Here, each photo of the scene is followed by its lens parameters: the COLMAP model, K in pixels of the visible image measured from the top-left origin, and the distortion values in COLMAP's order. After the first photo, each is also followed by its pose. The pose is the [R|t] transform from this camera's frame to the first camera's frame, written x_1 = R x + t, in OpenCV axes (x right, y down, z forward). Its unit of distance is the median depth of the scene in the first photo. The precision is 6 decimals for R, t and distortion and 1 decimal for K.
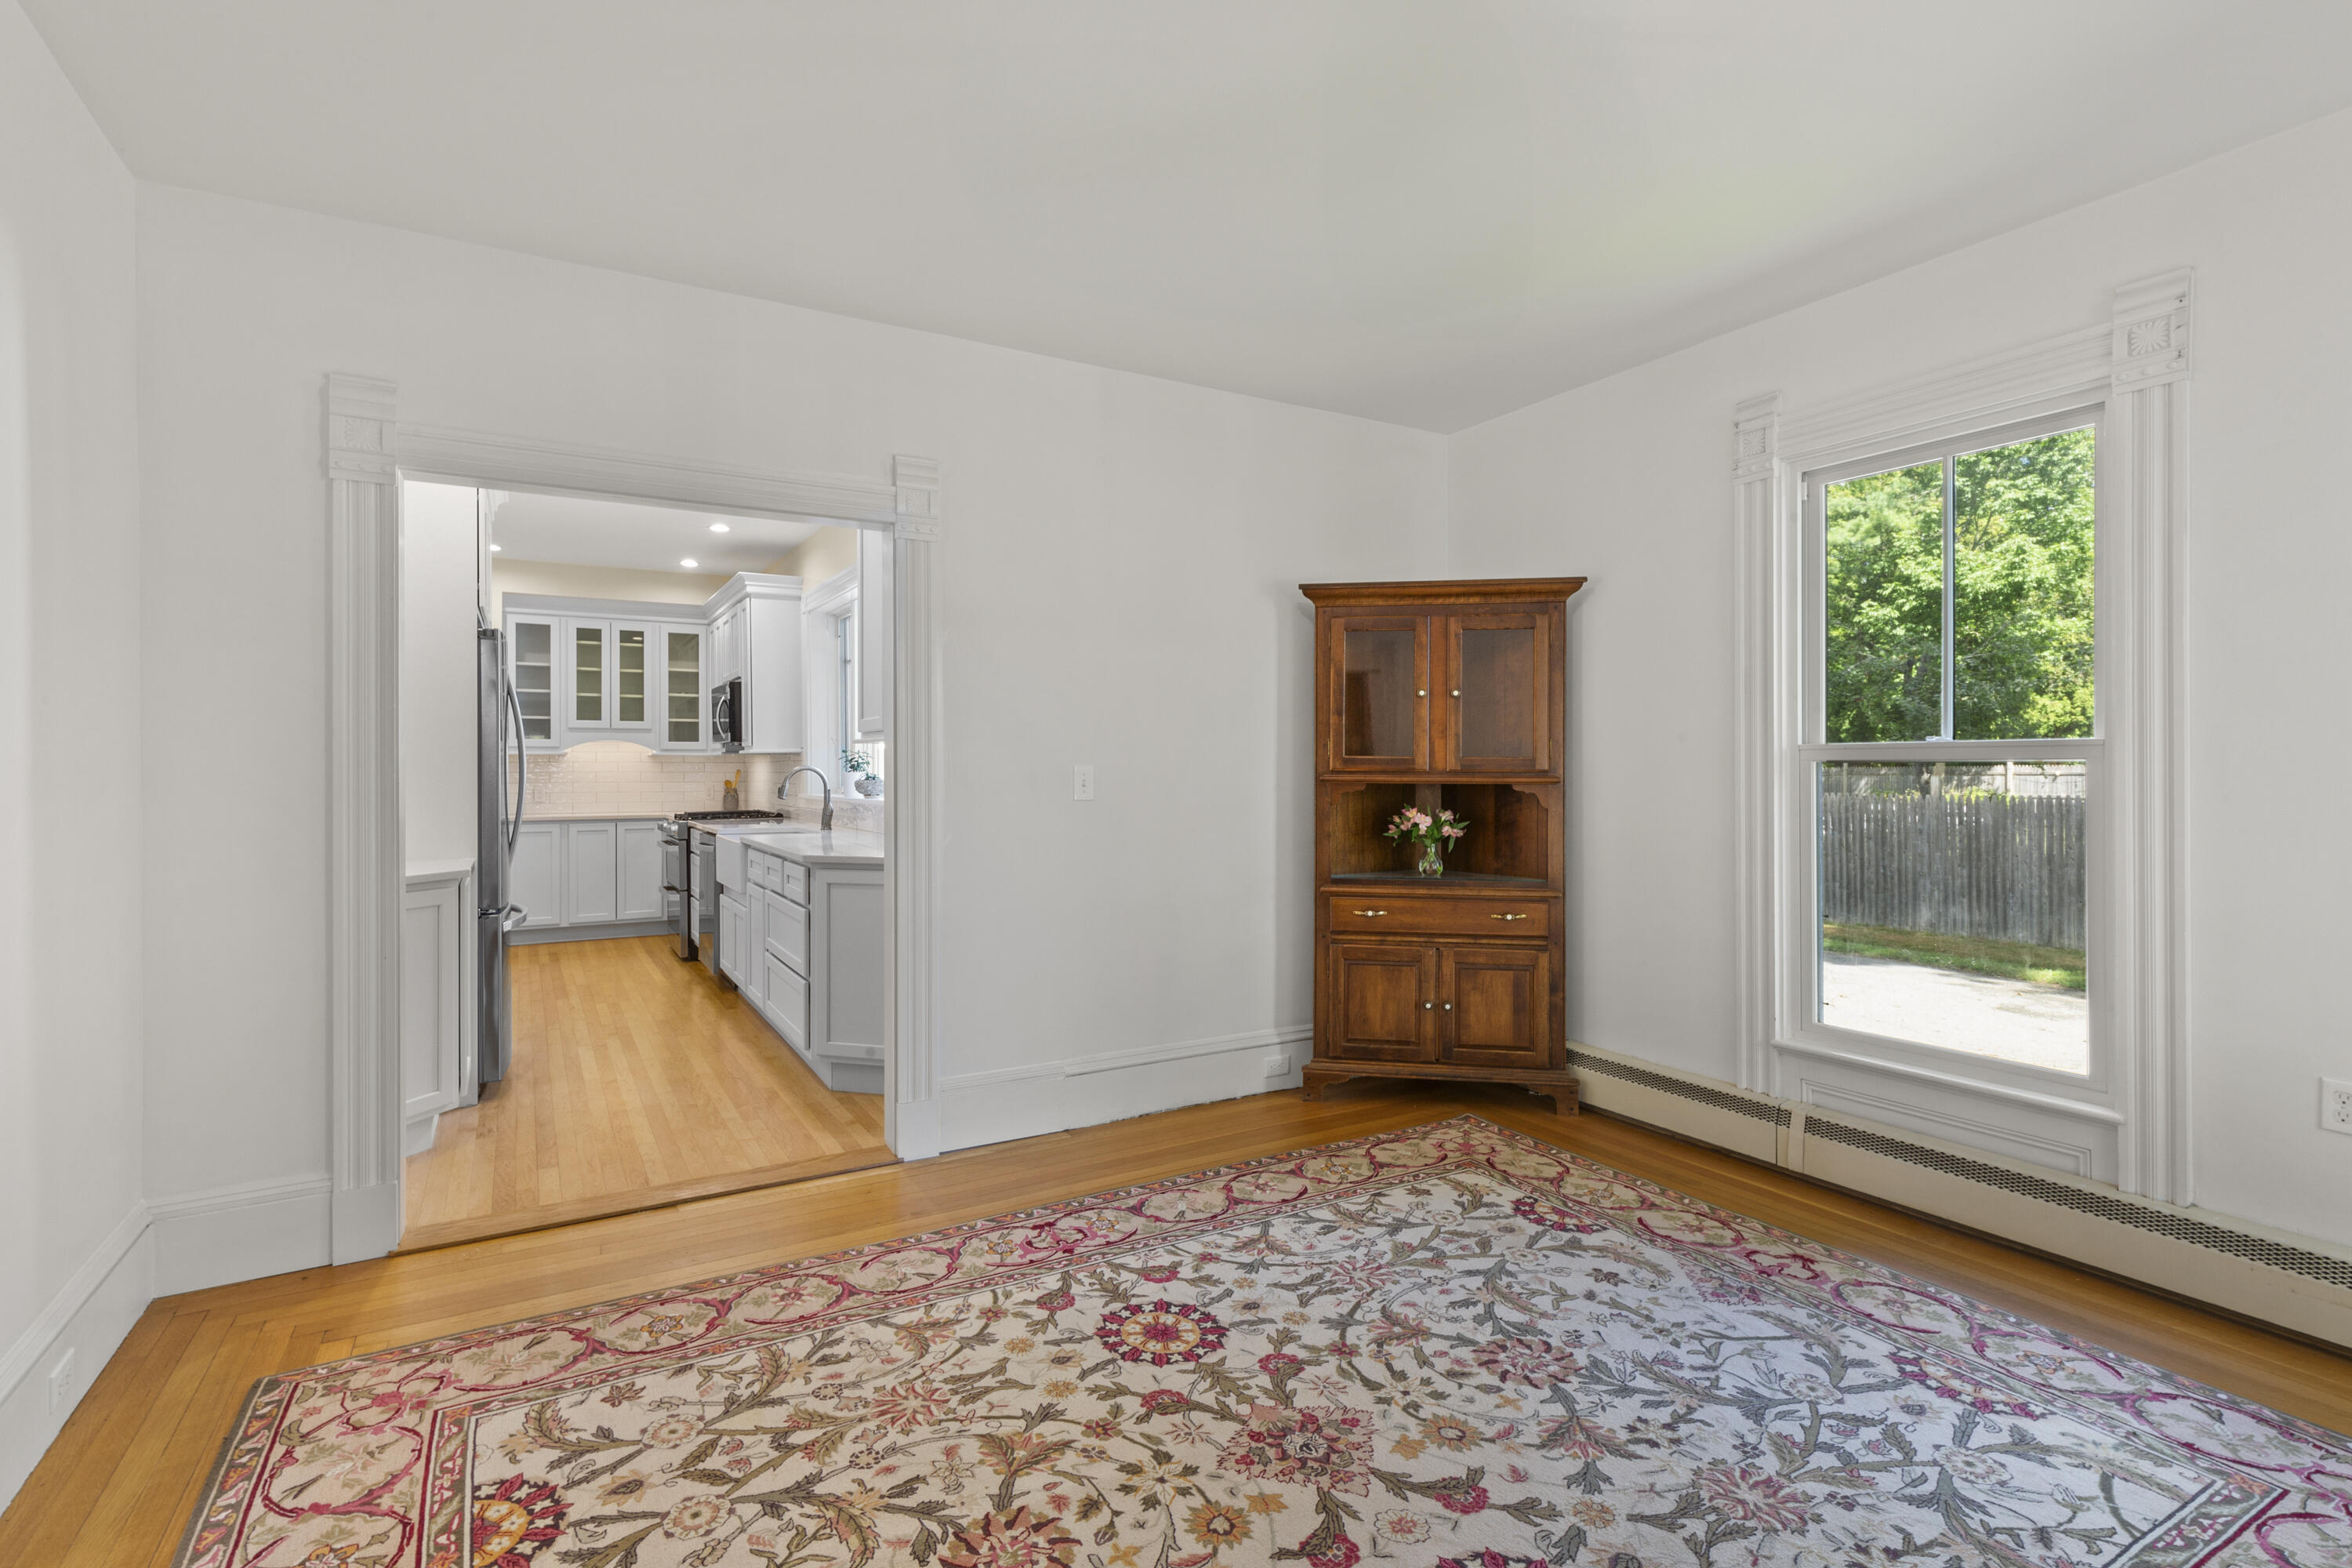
lens RADIAL K [[1117.0, 0, 1166.5], [0, 1117.0, 771.5], [0, 0, 1]] dist [0.004257, 0.001458]
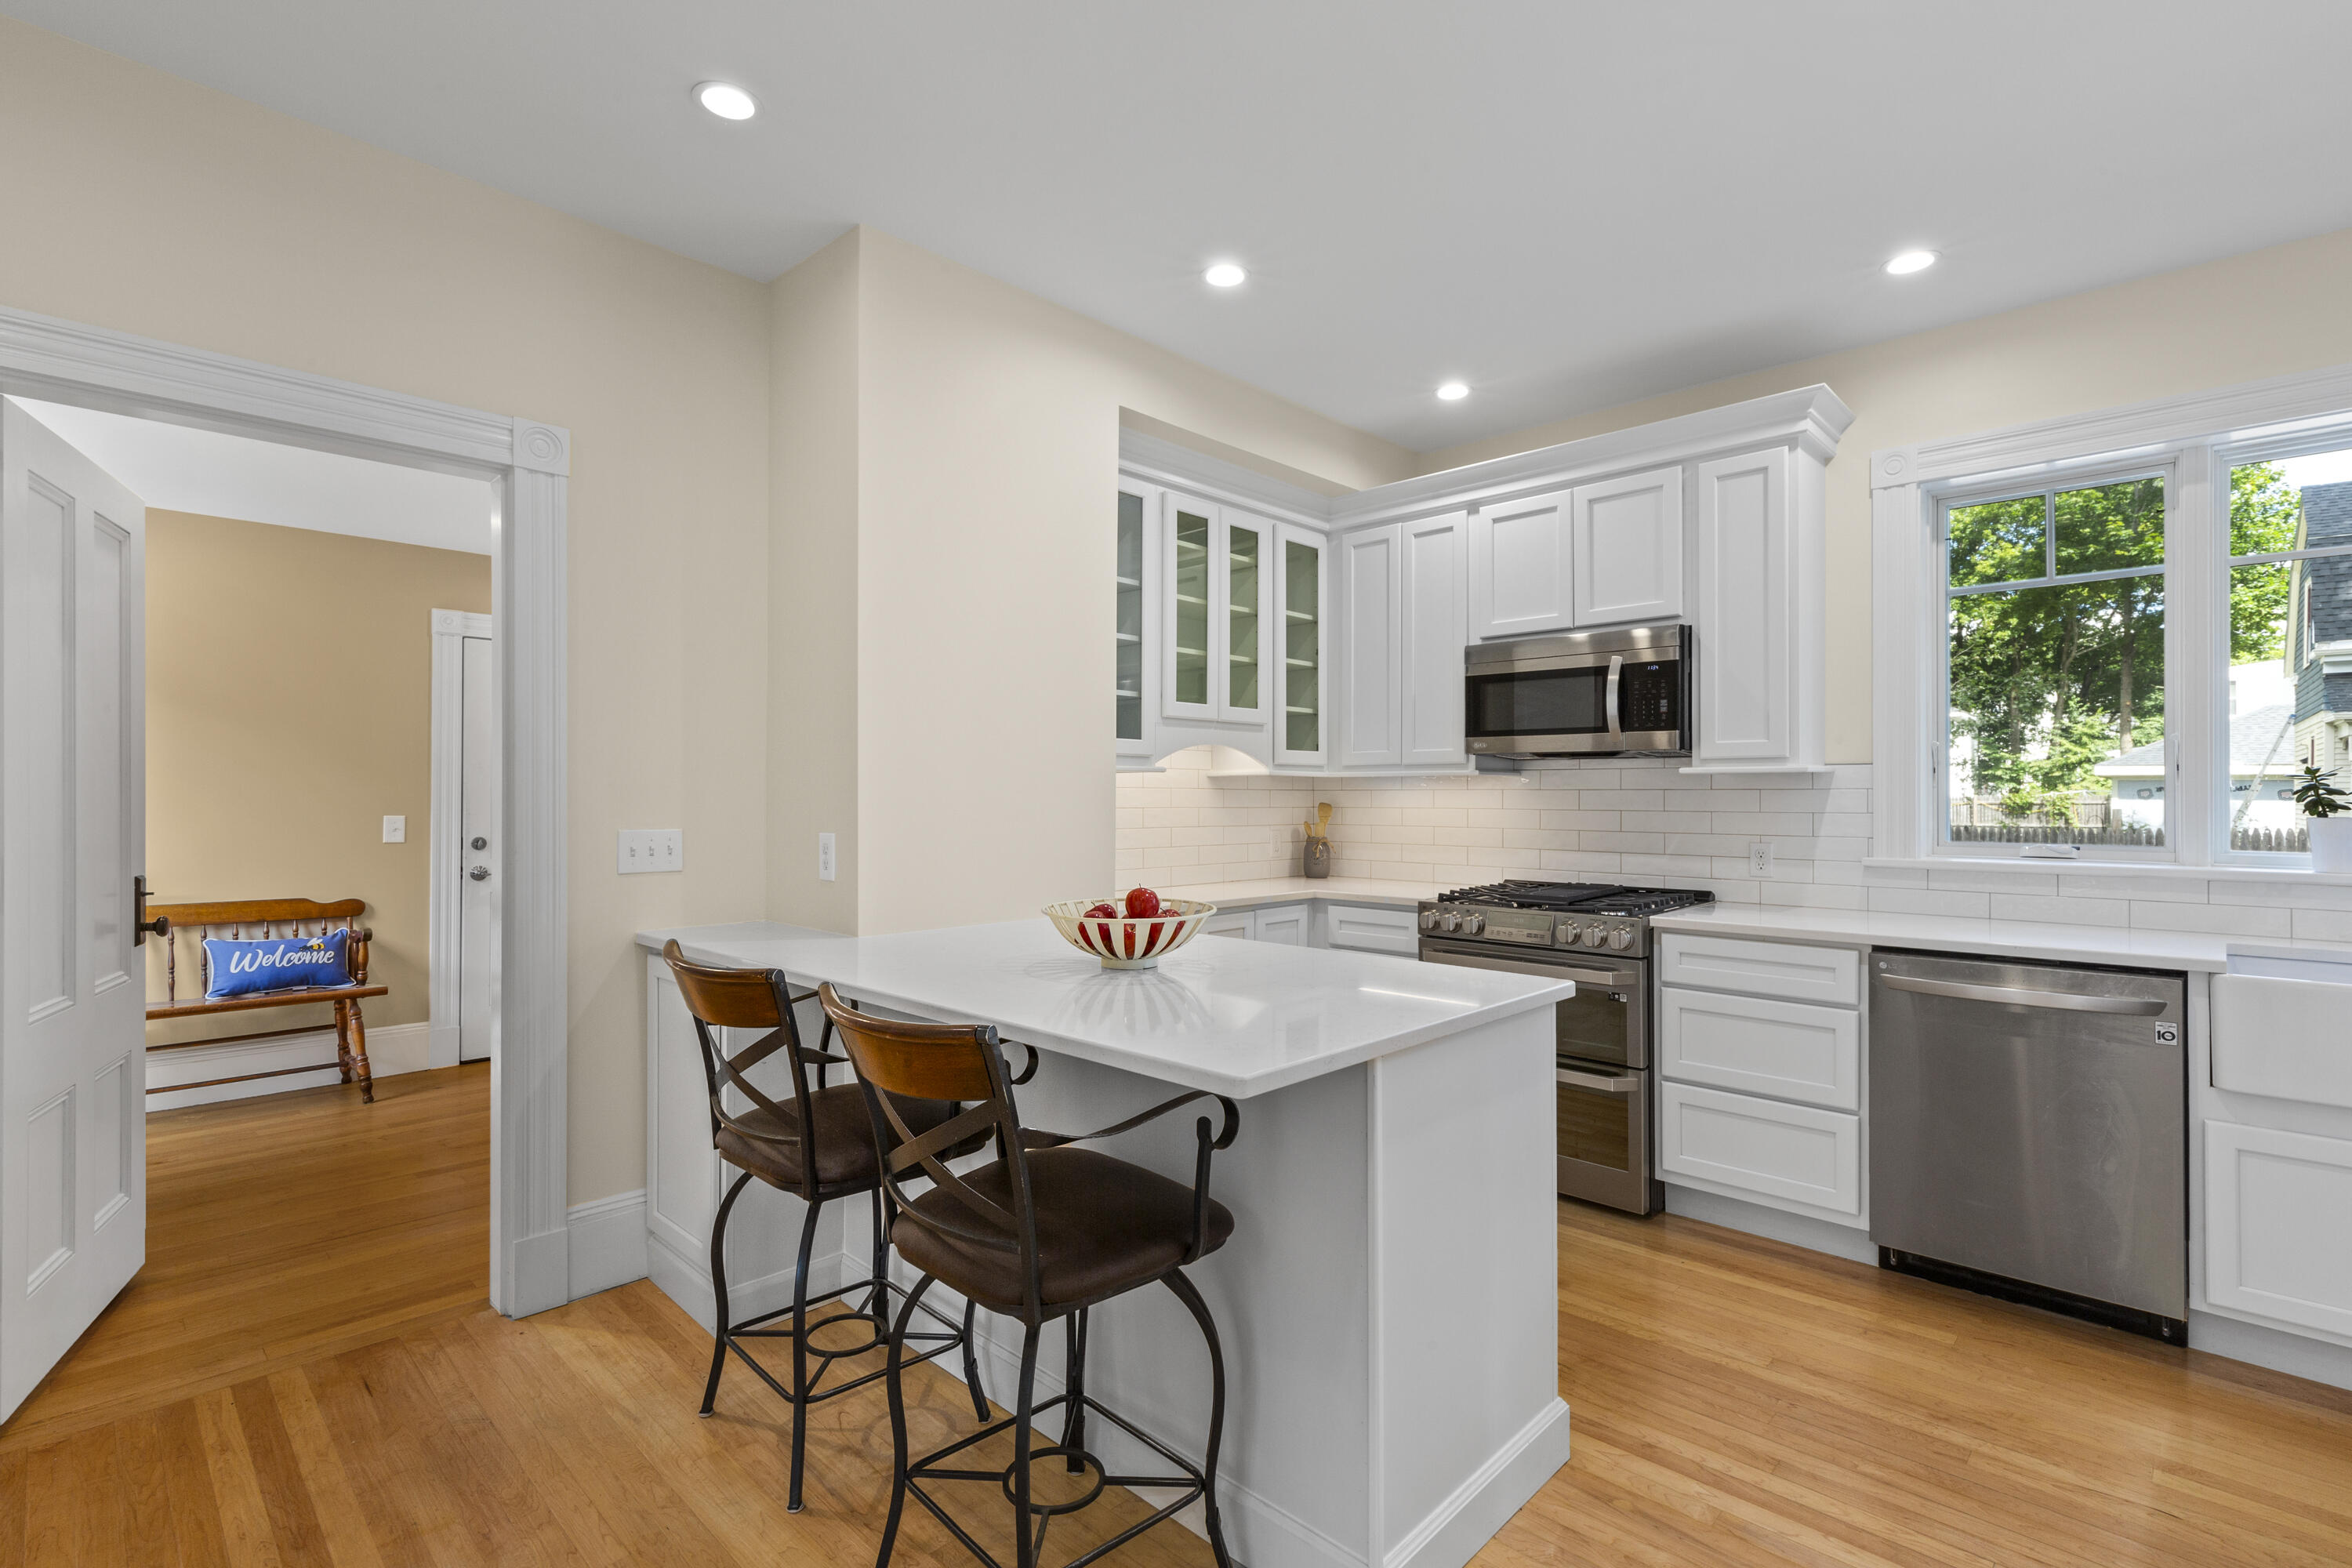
lens RADIAL K [[1066.2, 0, 1176.0], [0, 1066.2, 784.0], [0, 0, 1]] dist [-0.016507, -0.000044]
pose [[0.960445, 0.008053, 0.278353, -0.654838], [-0.004407, 0.999896, -0.013720, -0.003671], [-0.278435, 0.011951, 0.960381, 0.554828]]
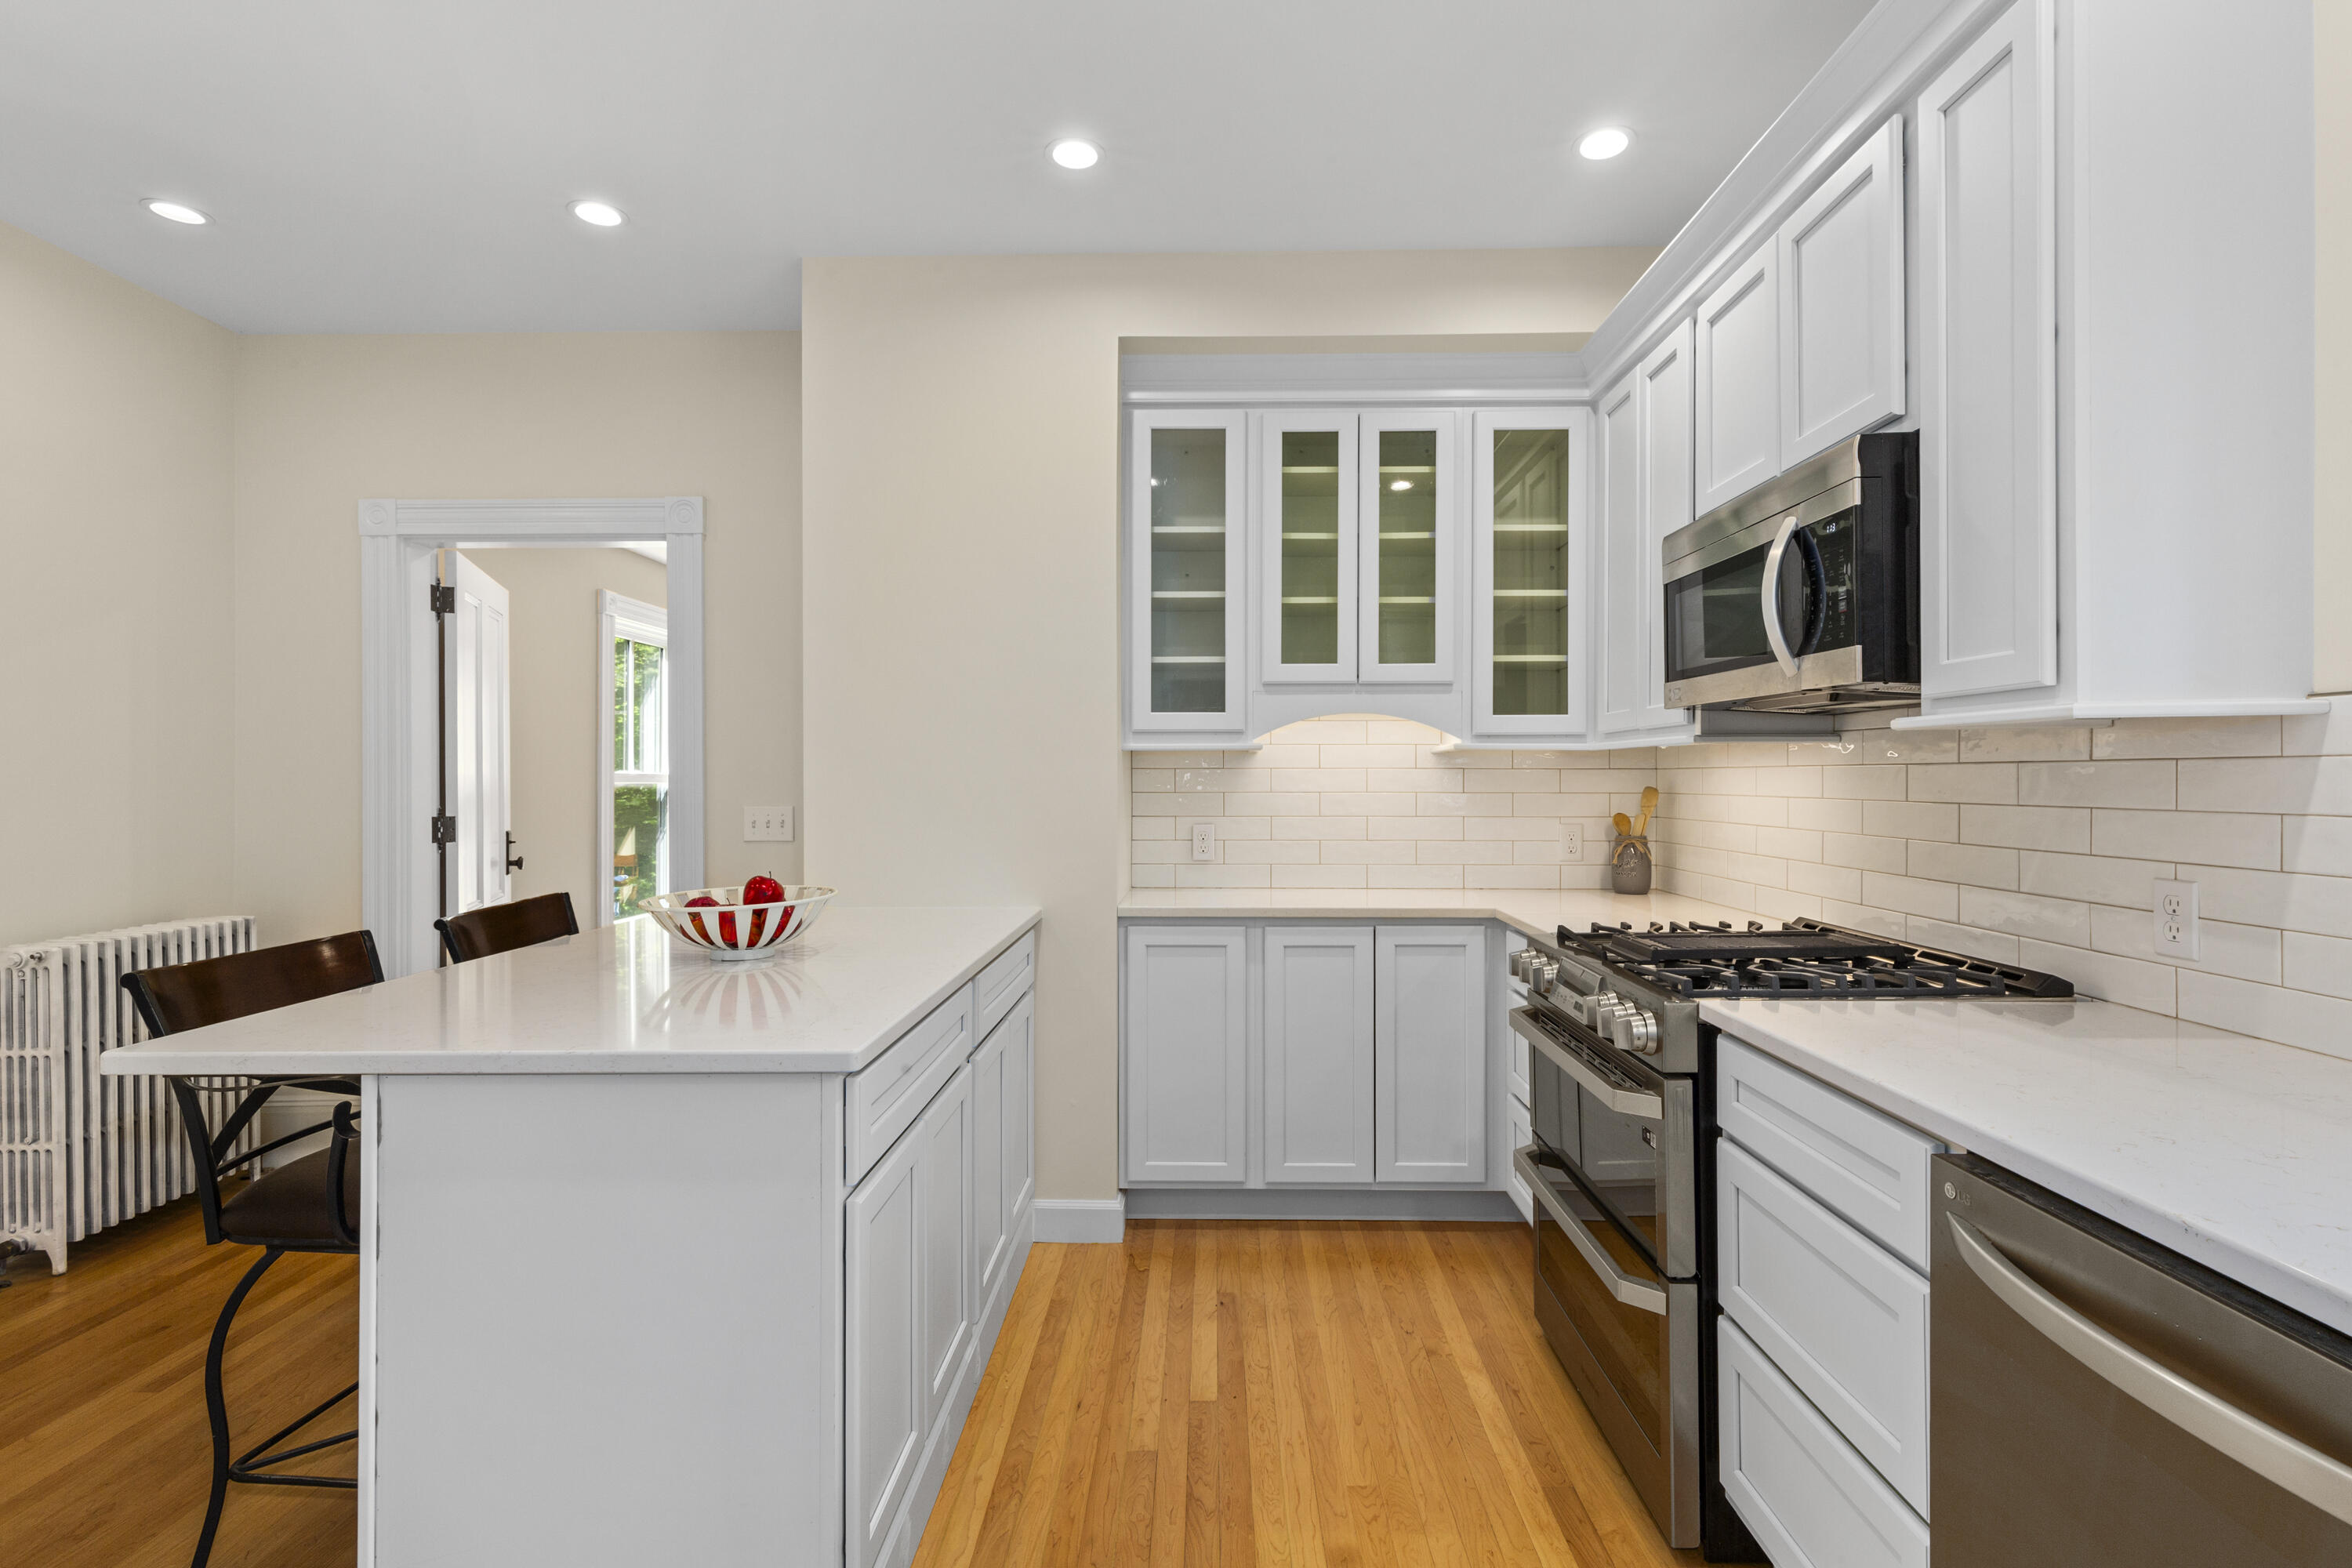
lens RADIAL K [[1094.0, 0, 1216.1], [0, 1094.0, 772.9], [0, 0, 1]] dist [0.002619, 0.000444]
pose [[0.866959, -0.000325, -0.498379, -0.351963], [-0.002482, 0.999985, -0.004970, -0.004618], [0.498373, 0.005546, 0.866945, 0.647300]]
